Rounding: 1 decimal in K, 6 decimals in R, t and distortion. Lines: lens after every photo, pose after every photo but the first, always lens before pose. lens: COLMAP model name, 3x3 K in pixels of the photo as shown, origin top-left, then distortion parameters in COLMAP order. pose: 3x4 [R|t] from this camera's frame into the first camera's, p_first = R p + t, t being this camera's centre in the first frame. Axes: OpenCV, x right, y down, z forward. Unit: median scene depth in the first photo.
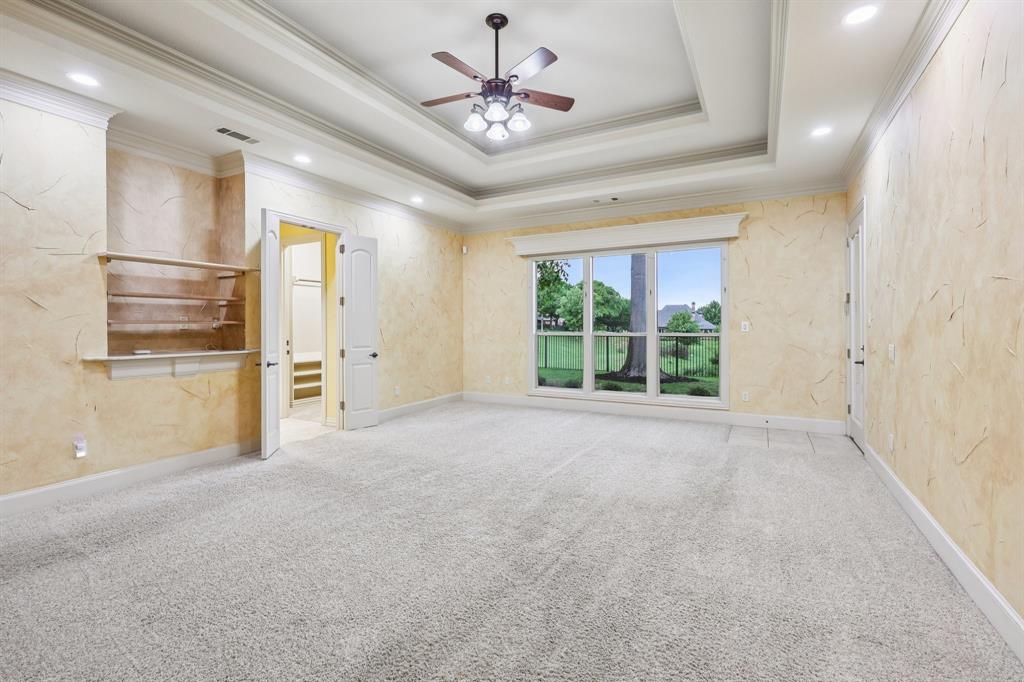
lens RADIAL K [[457.2, 0, 521.9], [0, 457.2, 340.9], [0, 0, 1]] dist [0.002131, 0.000684]
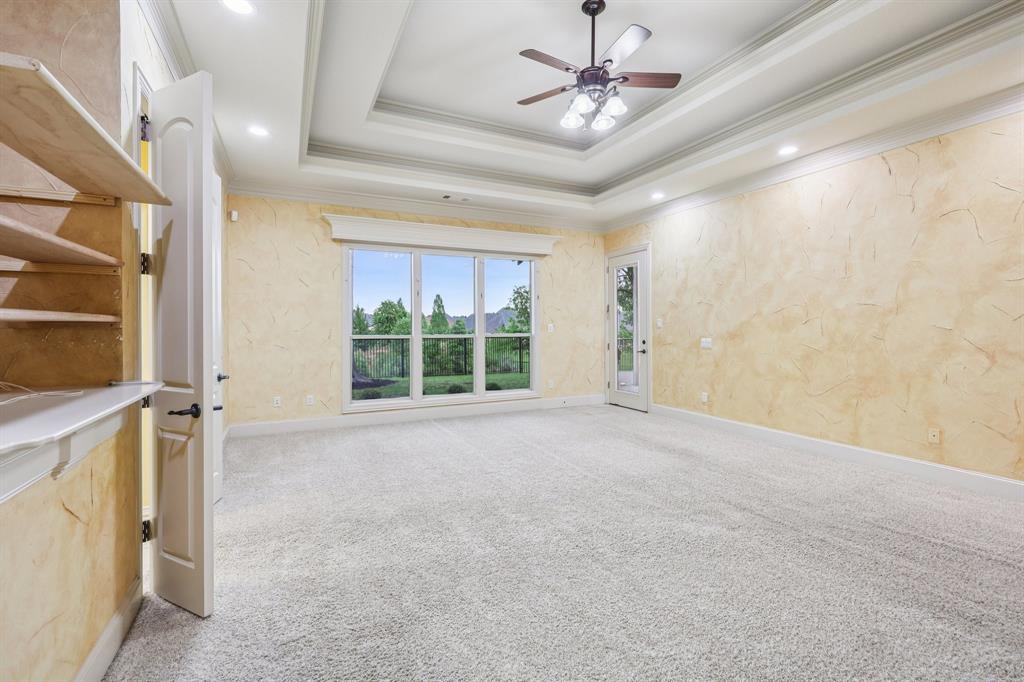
lens RADIAL K [[457.2, 0, 519.9], [0, 457.2, 331.8], [0, 0, 1]] dist [0.002131, 0.000684]
pose [[0.587780, -0.006249, 0.808997, -0.524817], [0.029772, 0.999460, -0.013911, -0.005865], [-0.808473, 0.032262, 0.587648, 0.324572]]
